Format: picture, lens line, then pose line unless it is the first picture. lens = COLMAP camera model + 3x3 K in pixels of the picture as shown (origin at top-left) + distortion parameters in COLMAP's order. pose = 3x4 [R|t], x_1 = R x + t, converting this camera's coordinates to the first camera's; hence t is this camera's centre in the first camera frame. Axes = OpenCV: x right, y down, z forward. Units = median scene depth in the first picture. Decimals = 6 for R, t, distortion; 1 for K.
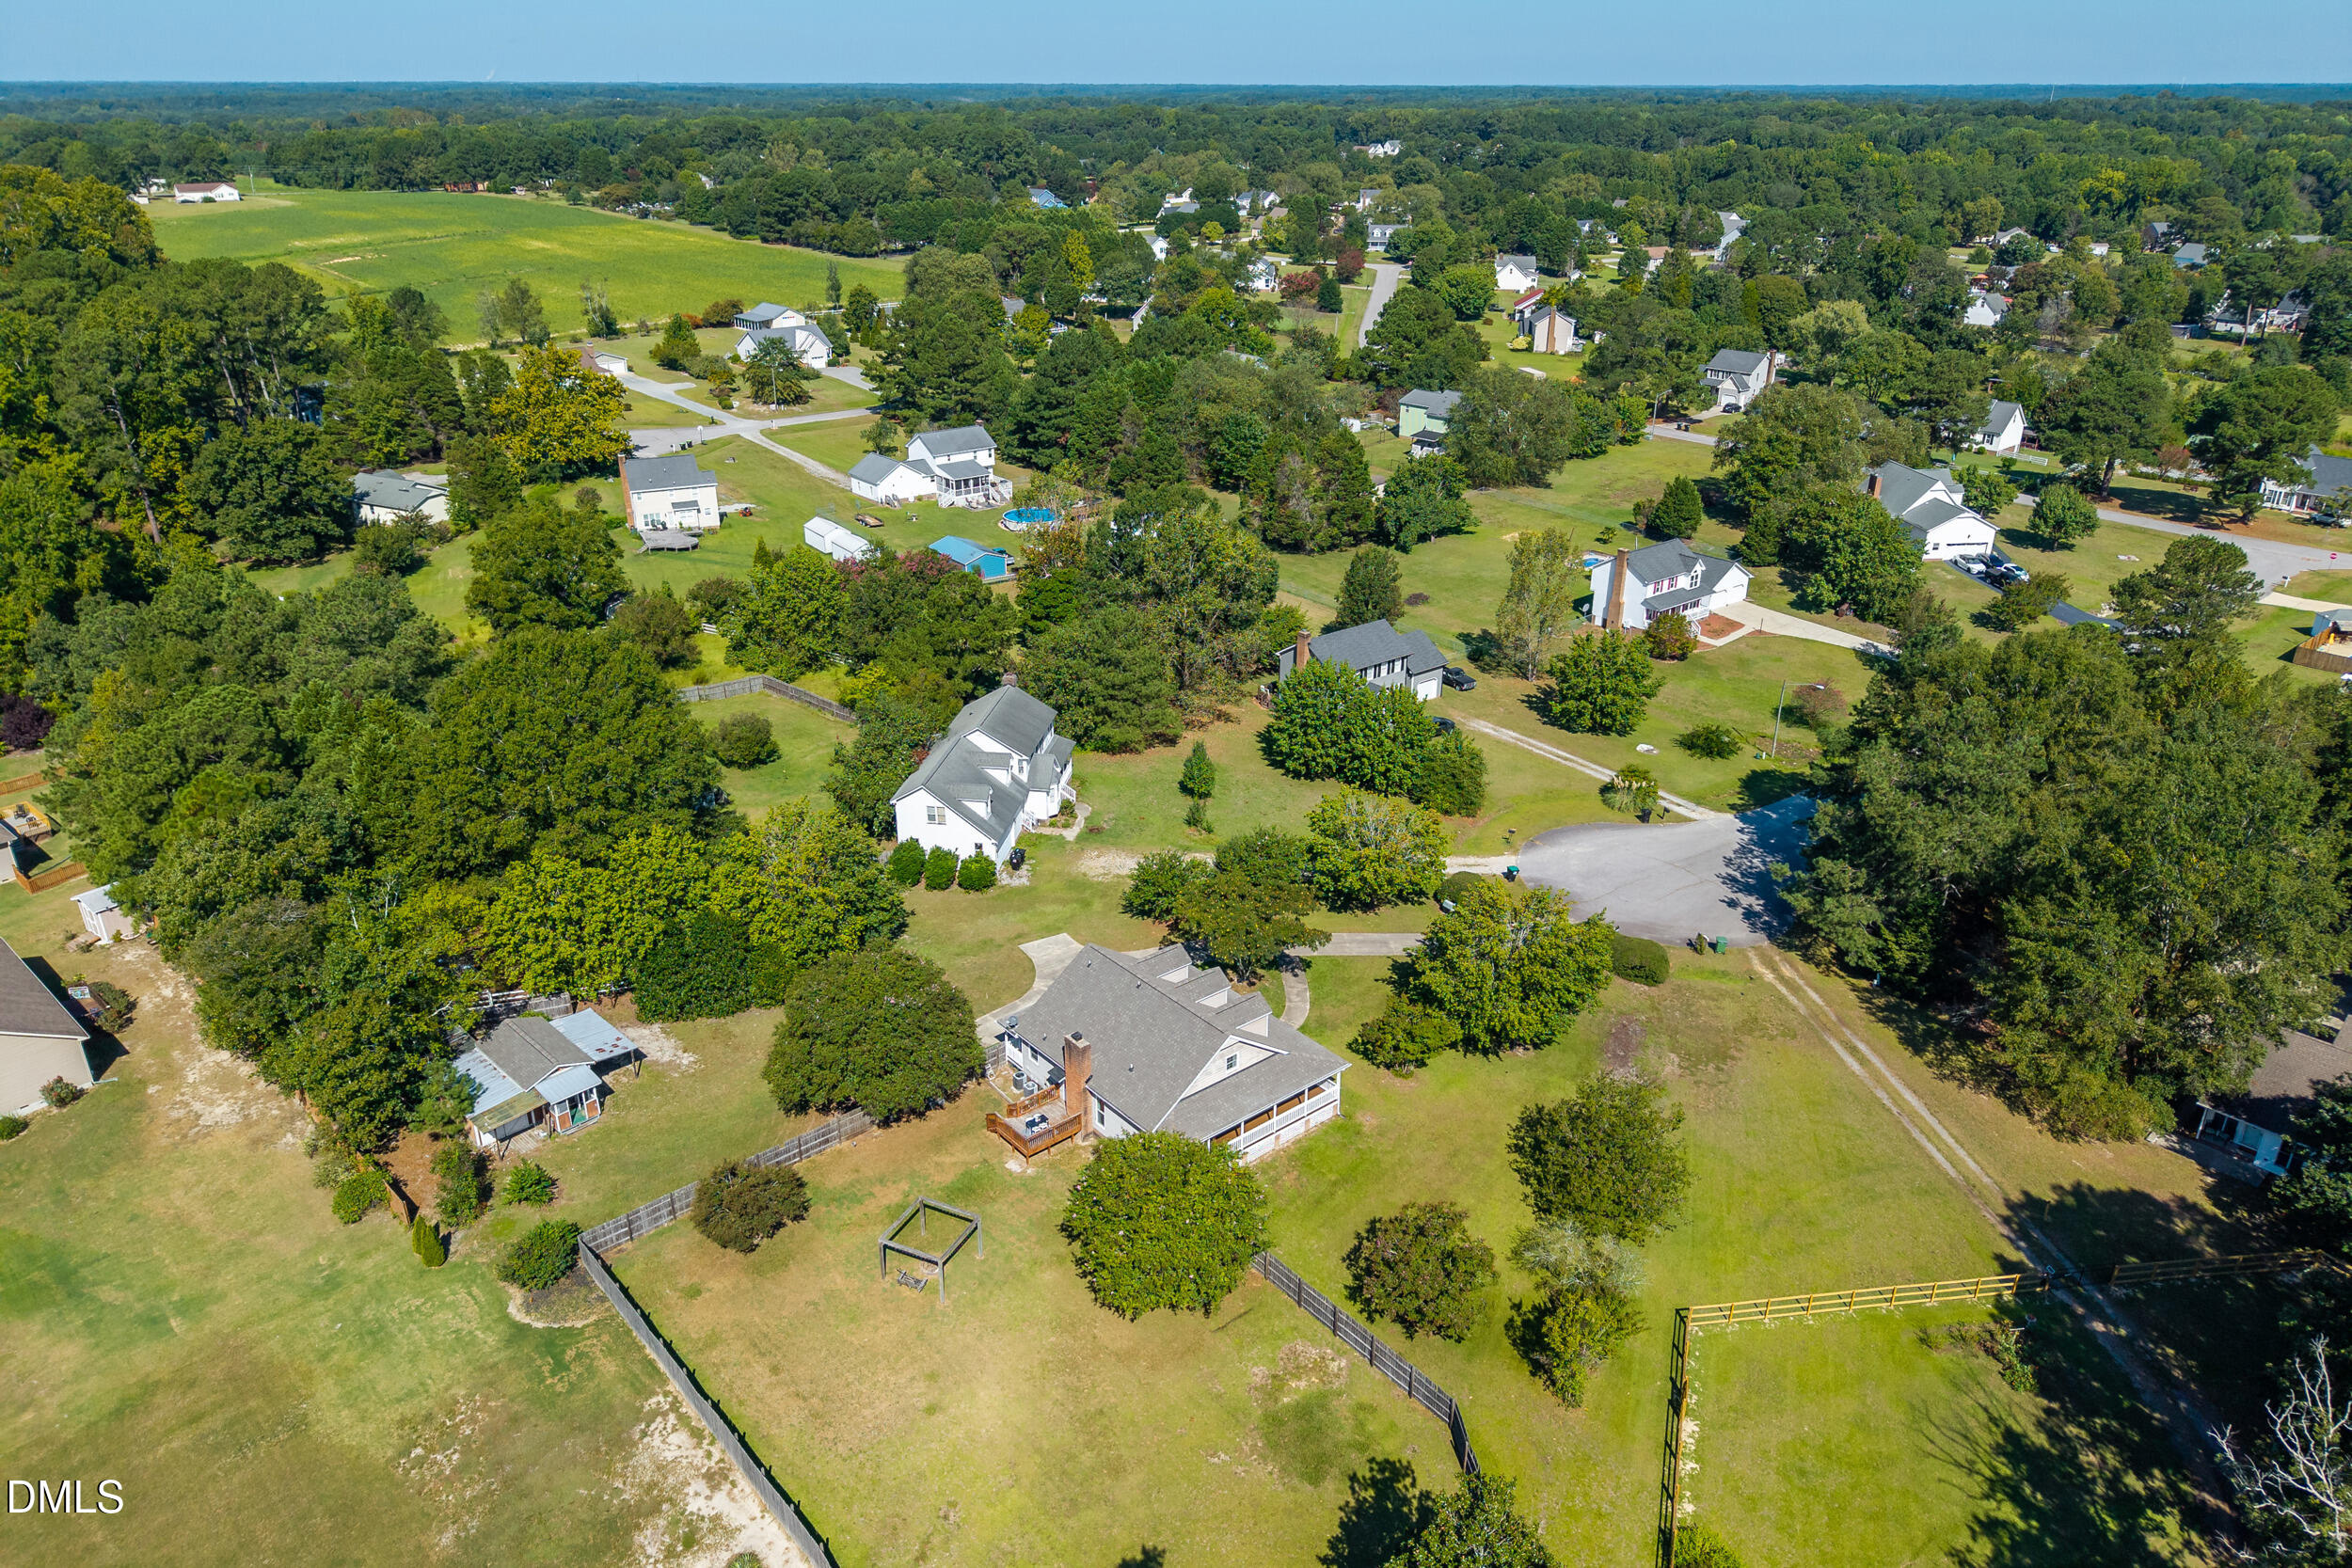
lens RADIAL K [[1598.0, 0, 1168.4], [0, 1598.0, 750.1], [0, 0, 1]] dist [0.038304, -0.032359]
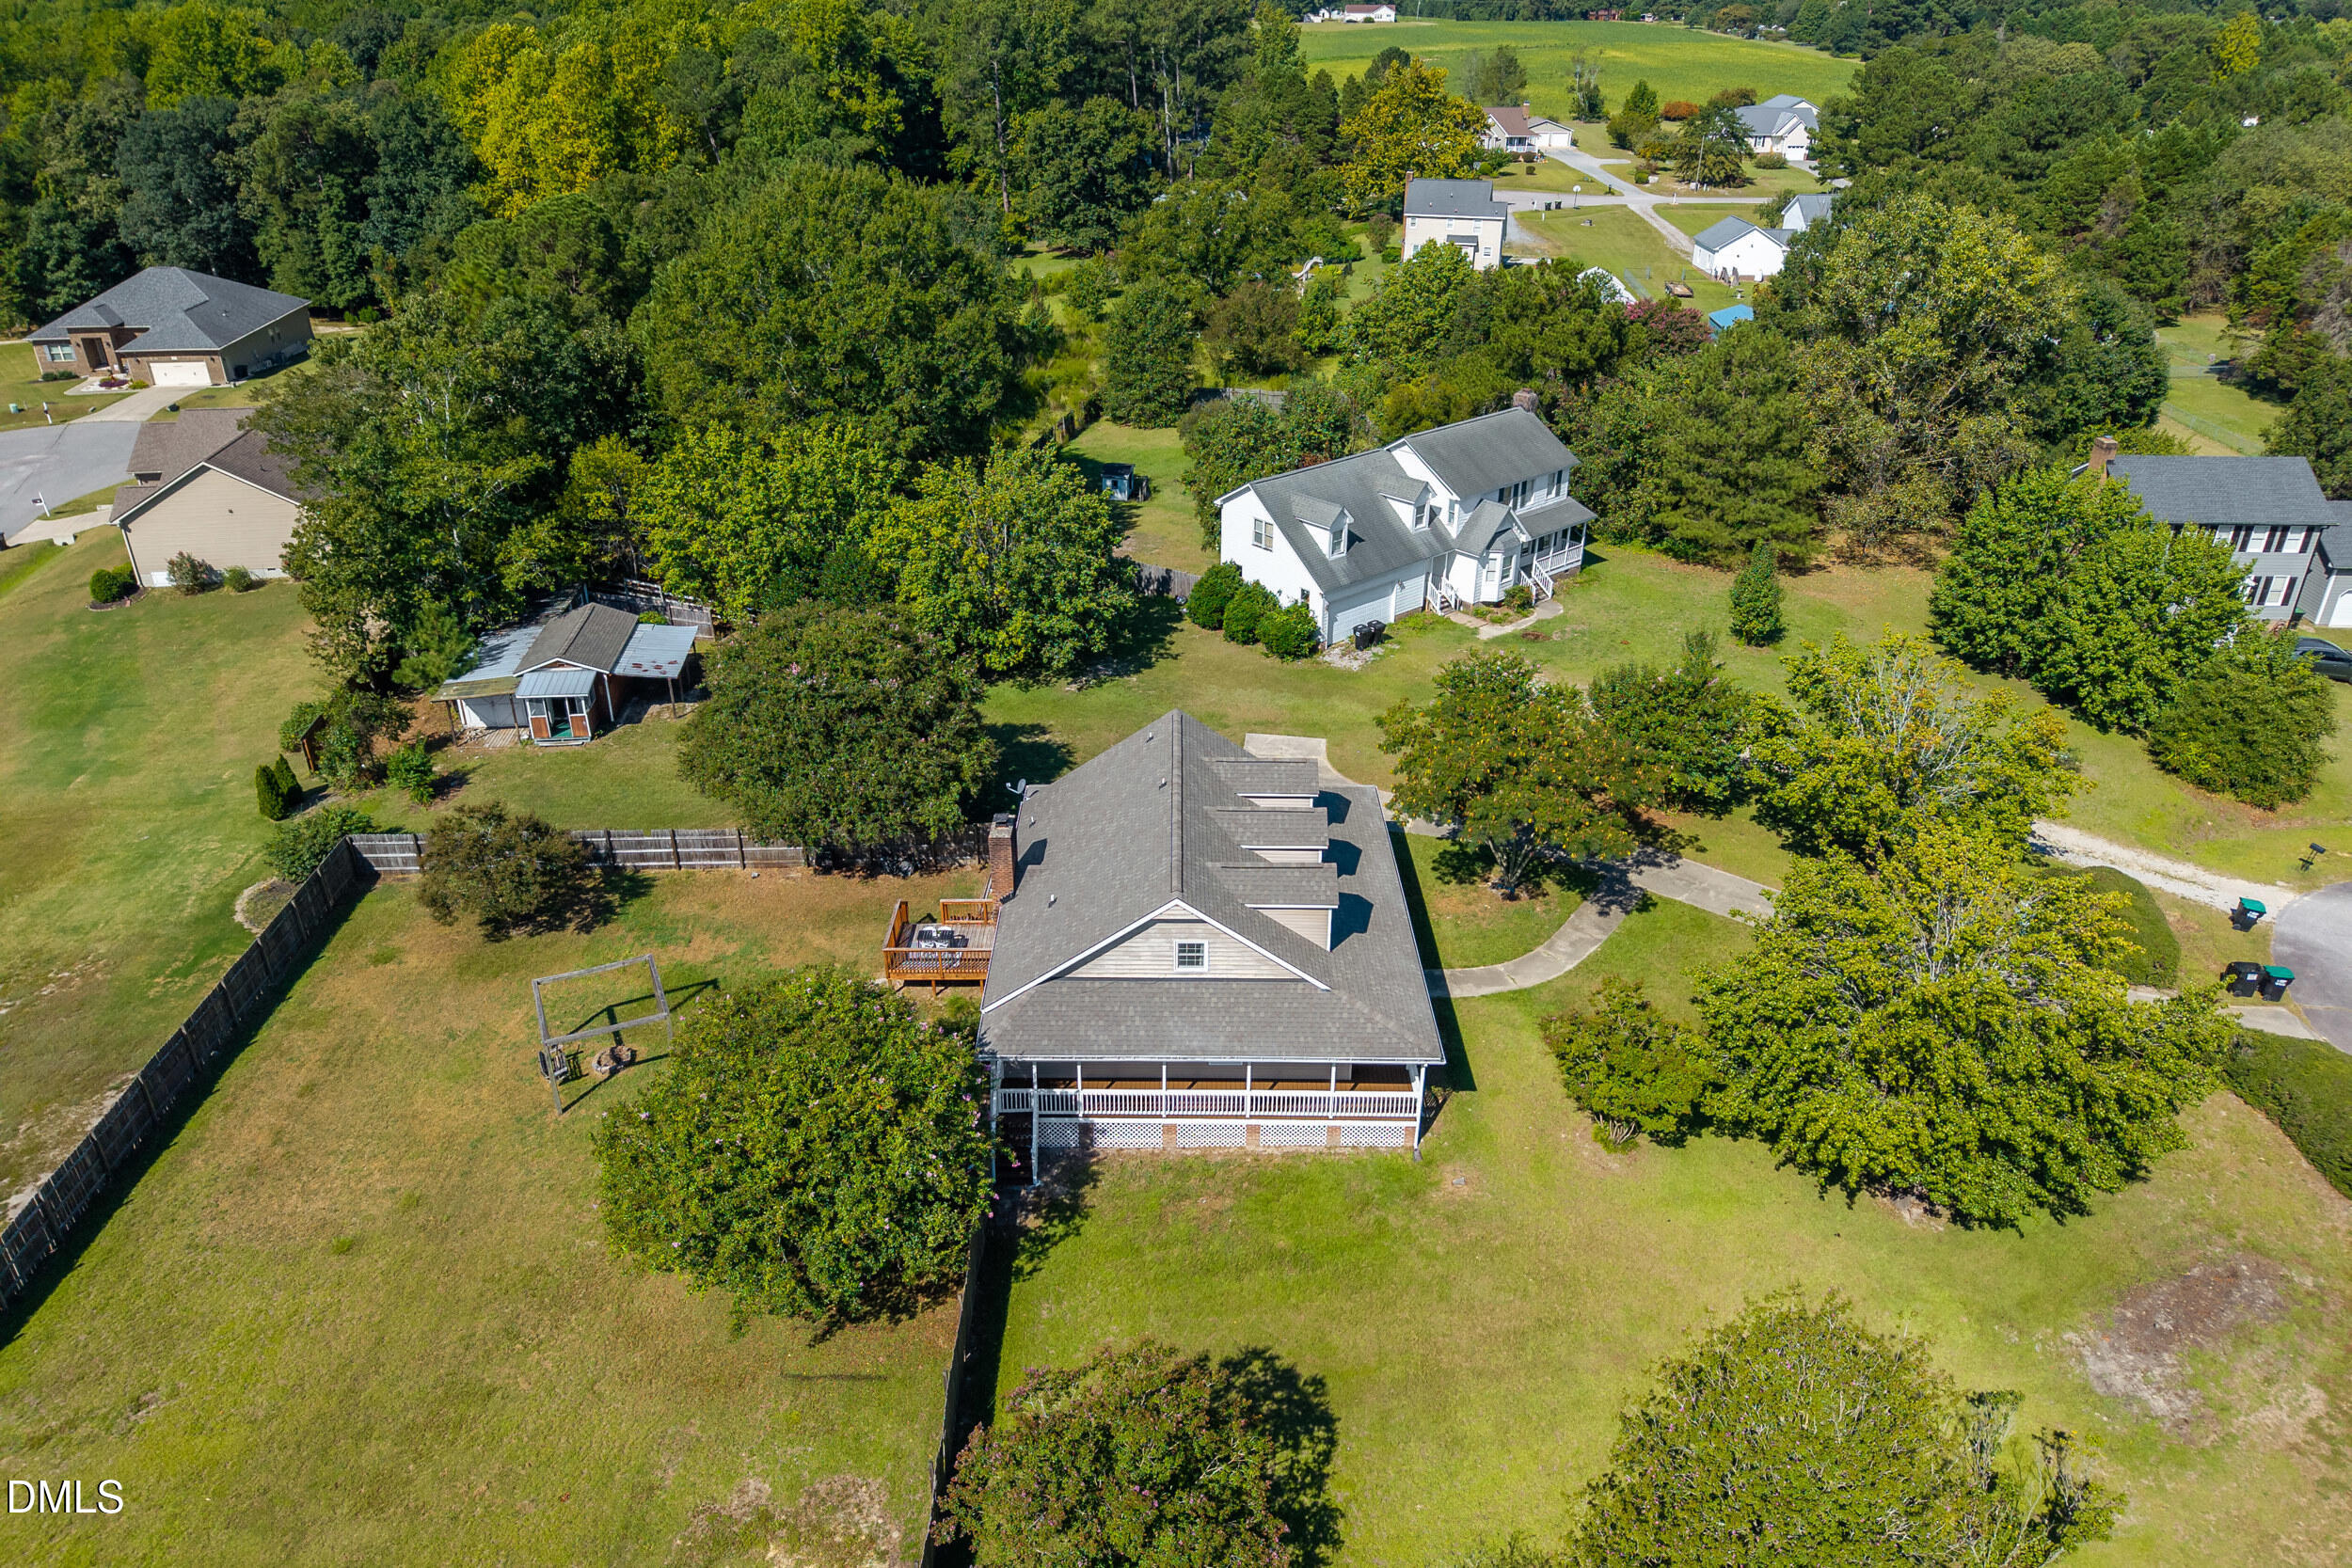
lens RADIAL K [[1598.0, 0, 1168.4], [0, 1598.0, 750.1], [0, 0, 1]] dist [0.038304, -0.032359]
pose [[0.769600, 0.283480, -0.572149, 0.276268], [-0.251850, 0.958166, 0.135973, 0.053761], [0.586759, 0.039451, 0.808800, 0.499613]]
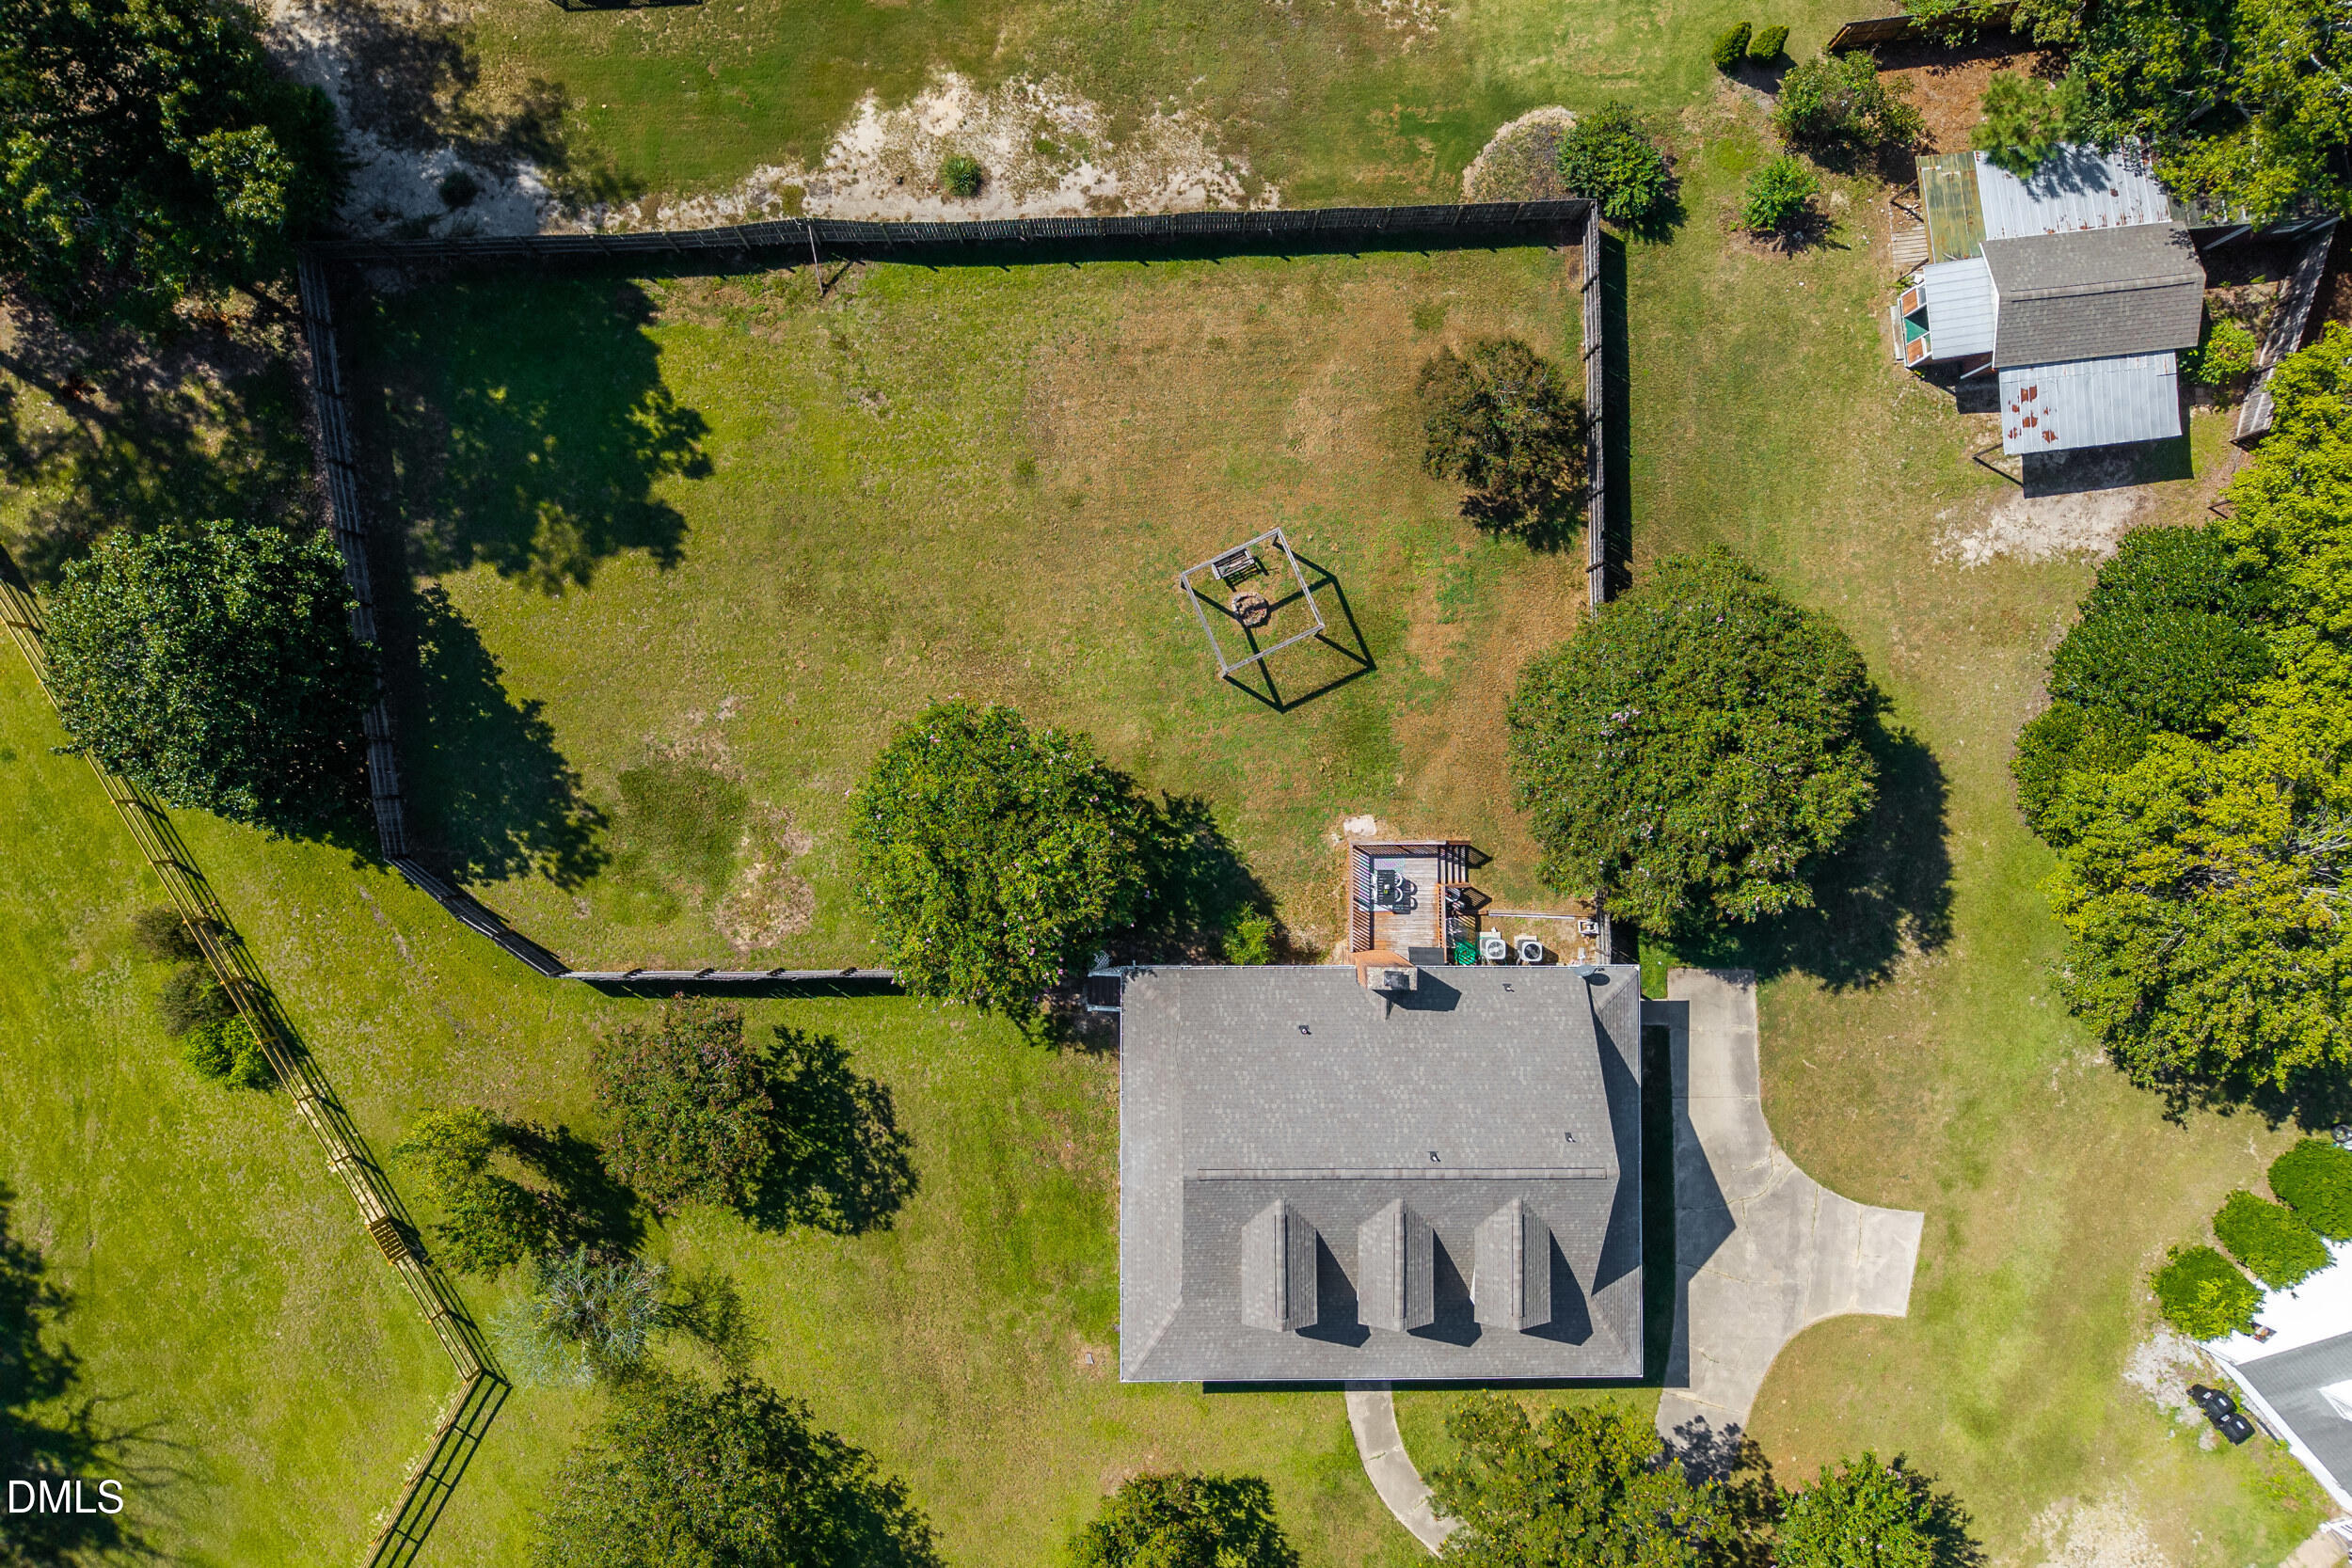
lens RADIAL K [[1598.0, 0, 1168.4], [0, 1598.0, 750.1], [0, 0, 1]] dist [0.038304, -0.032359]
pose [[-0.630431, 0.776129, -0.013480, -0.054894], [-0.314271, -0.239319, 0.918673, -0.250600], [0.709782, 0.583396, 0.394789, 0.599150]]
